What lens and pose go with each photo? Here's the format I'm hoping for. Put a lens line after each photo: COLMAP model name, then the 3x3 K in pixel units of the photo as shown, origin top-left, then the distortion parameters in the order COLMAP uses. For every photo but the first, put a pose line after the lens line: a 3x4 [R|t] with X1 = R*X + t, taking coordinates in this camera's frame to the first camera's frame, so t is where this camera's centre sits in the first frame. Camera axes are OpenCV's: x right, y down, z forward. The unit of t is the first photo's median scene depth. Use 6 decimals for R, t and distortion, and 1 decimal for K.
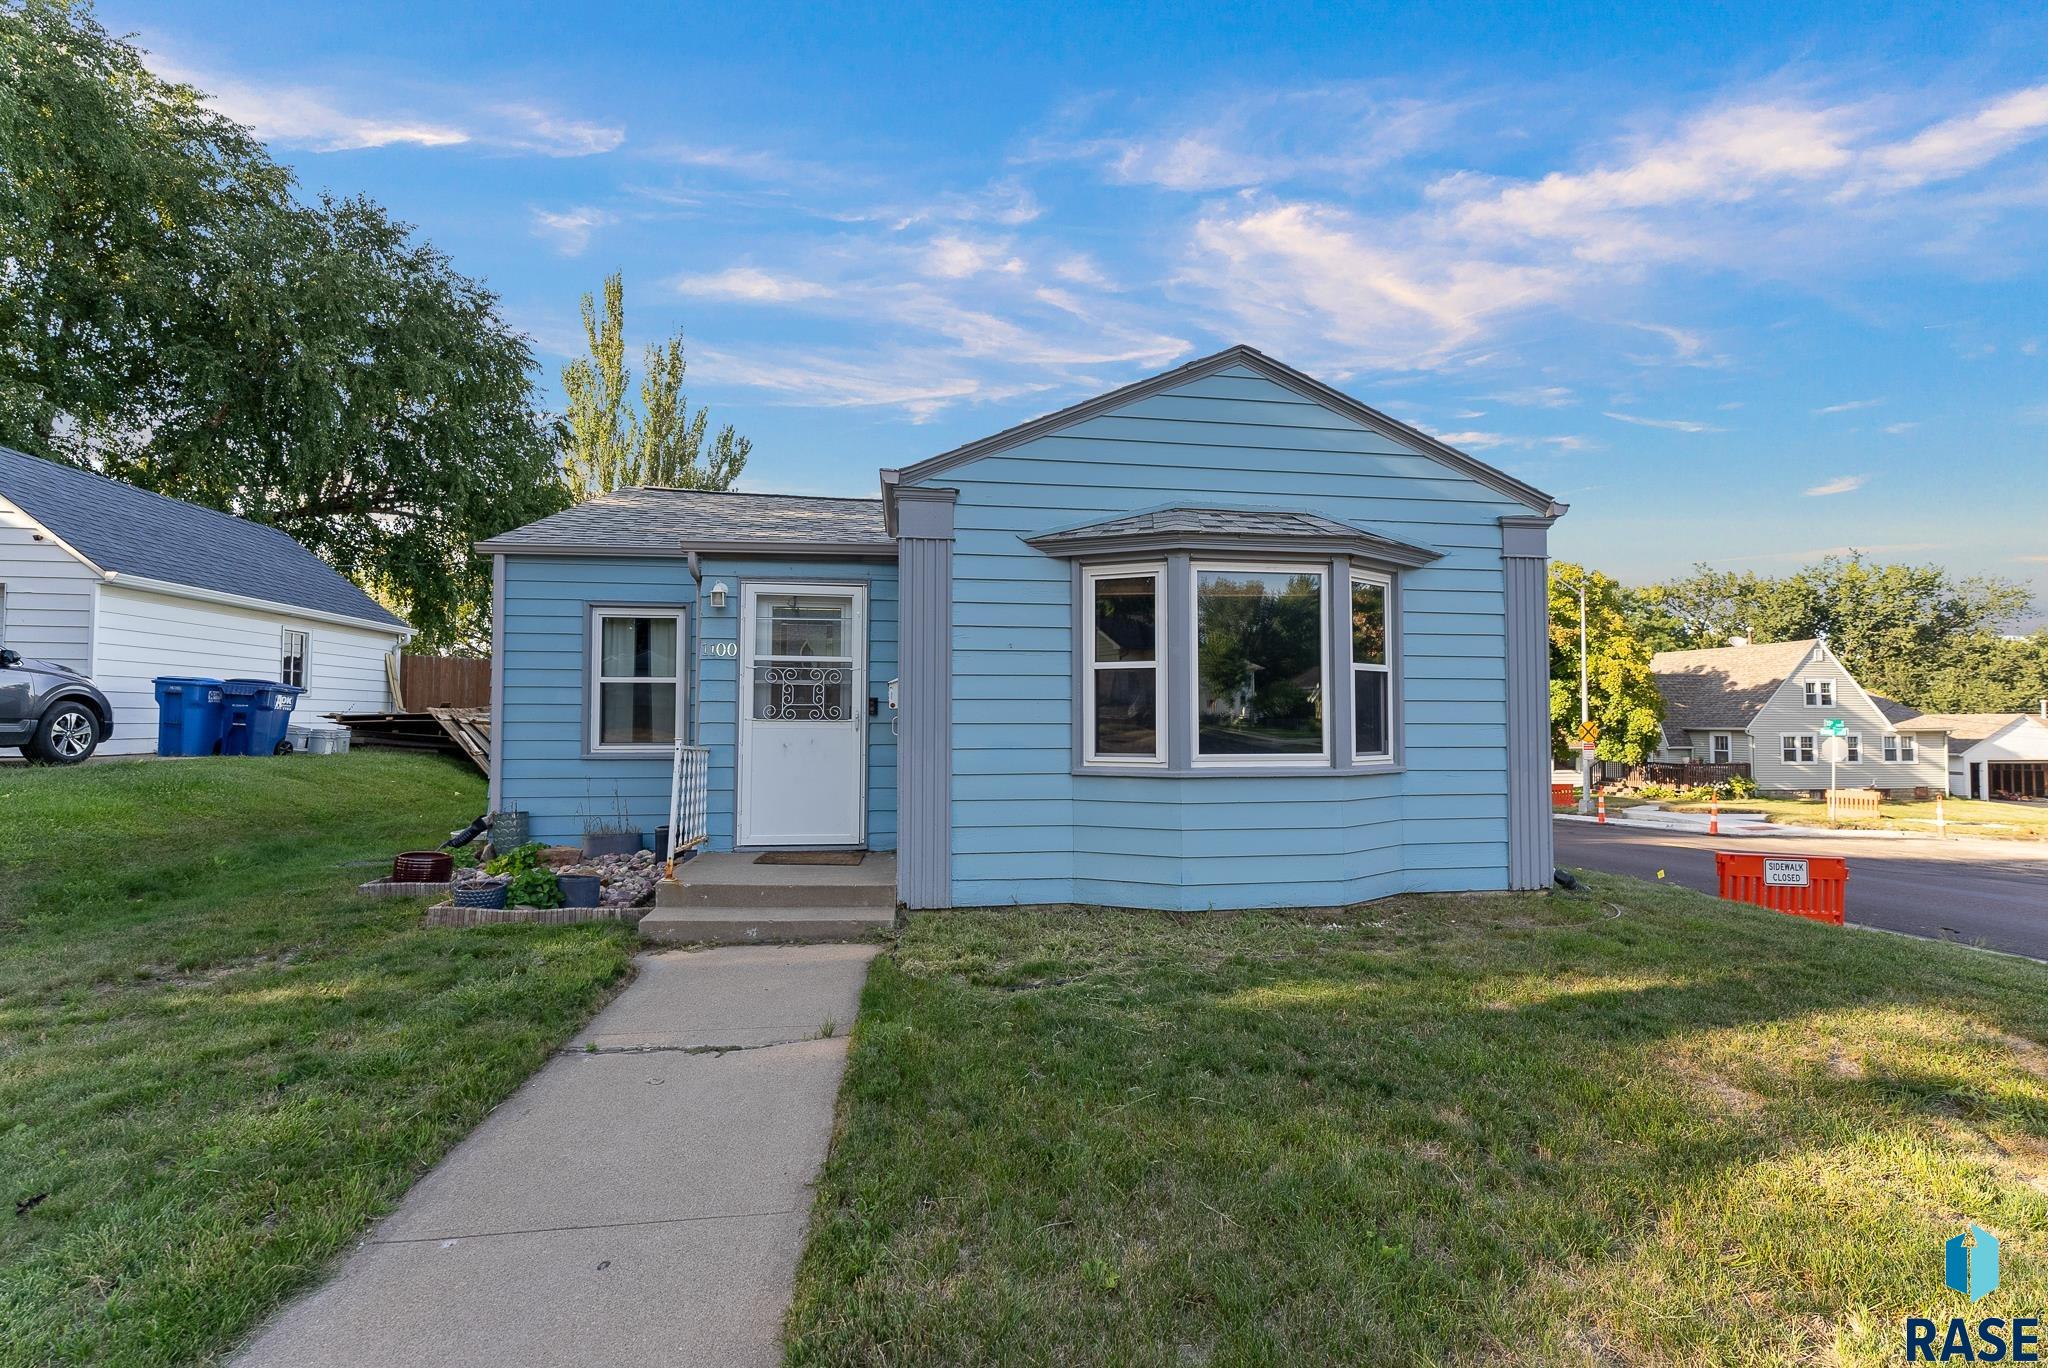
lens RADIAL K [[820.3, 0, 1021.7], [0, 820.3, 709.4], [0, 0, 1]] dist [0.000456, -0.000134]
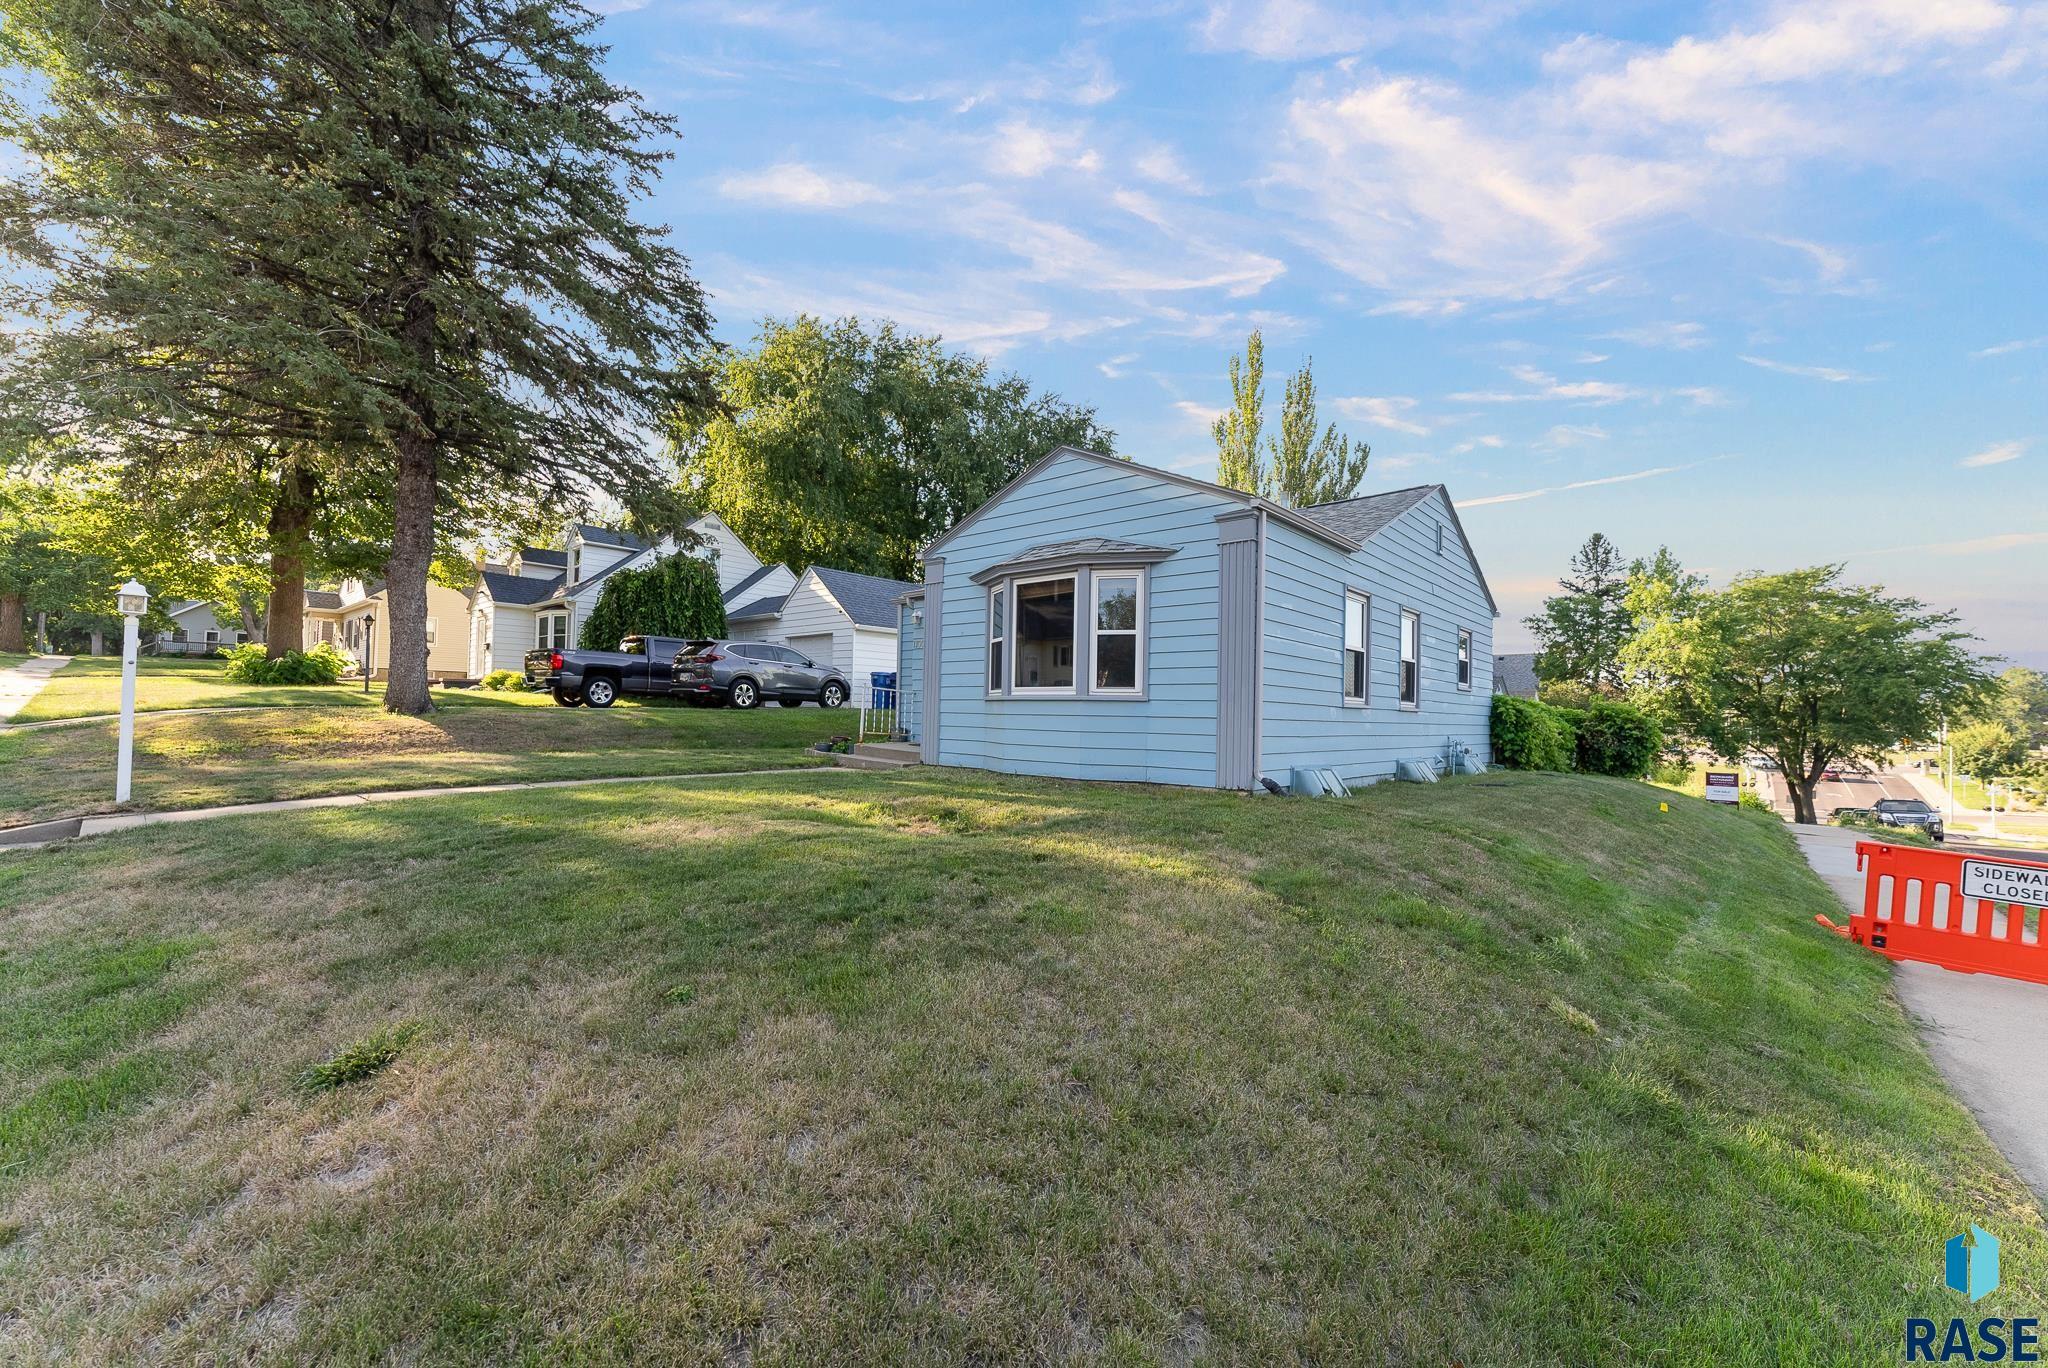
lens RADIAL K [[820.3, 0, 1021.7], [0, 820.3, 709.4], [0, 0, 1]] dist [0.000456, -0.000134]
pose [[0.649399, 0.005265, -0.760430, 1.331508], [-0.006823, 0.999976, 0.001097, 0.084754], [0.760418, 0.004476, 0.649419, -0.127337]]
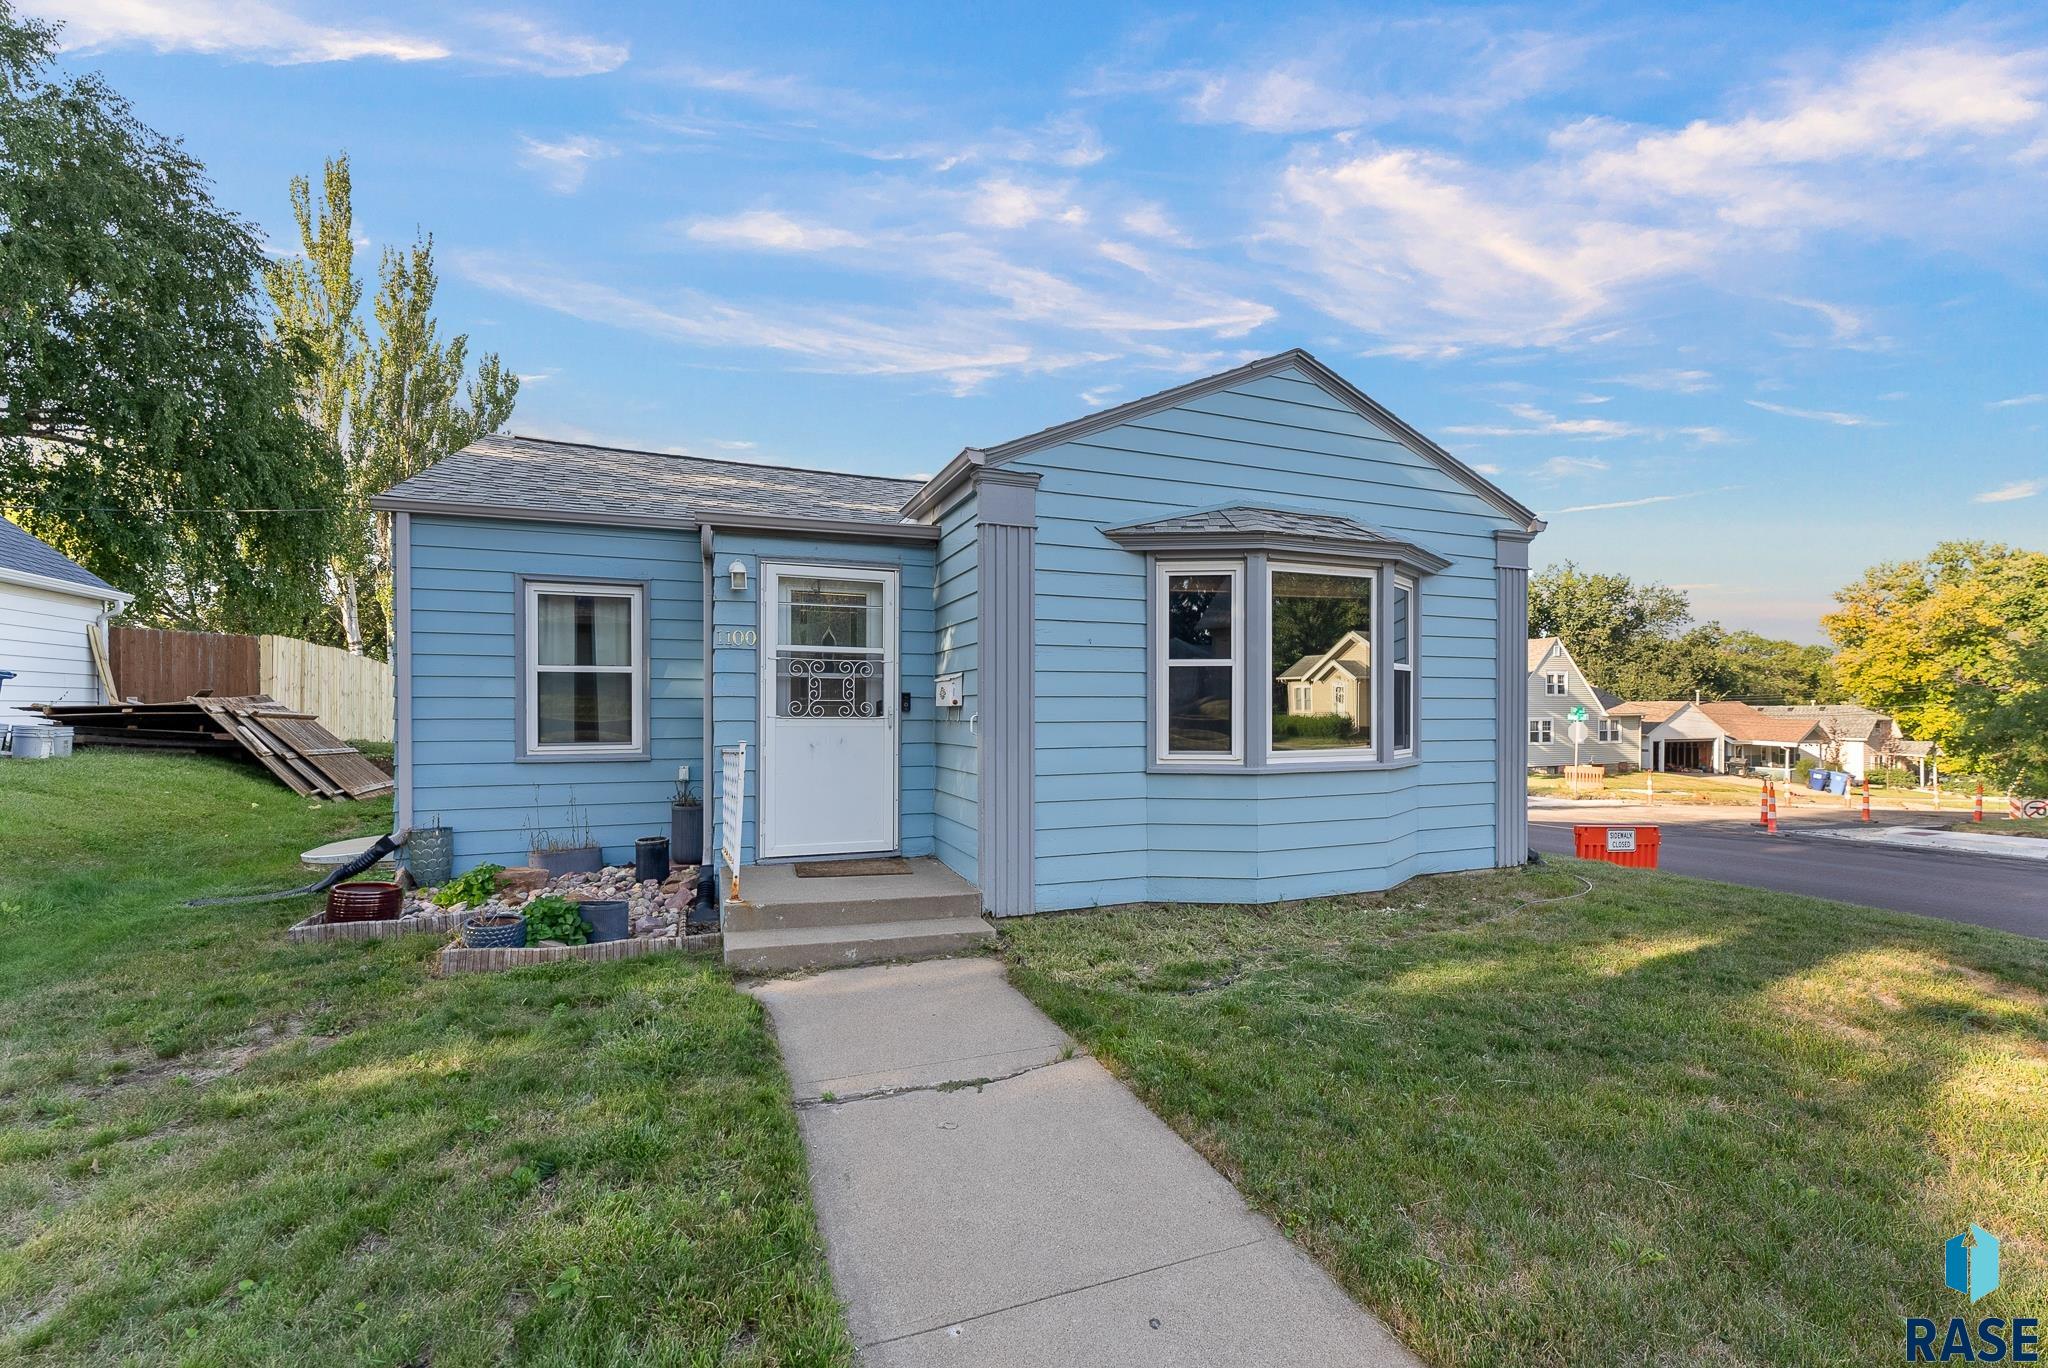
lens RADIAL K [[847.1, 0, 1022.6], [0, 847.1, 727.1], [0, 0, 1]] dist [0.000774, 0.000050]
pose [[0.971177, -0.006605, 0.238266, -0.284914], [-0.002616, 0.999261, 0.038361, -0.012654], [-0.238343, -0.037878, 0.970442, 0.039775]]
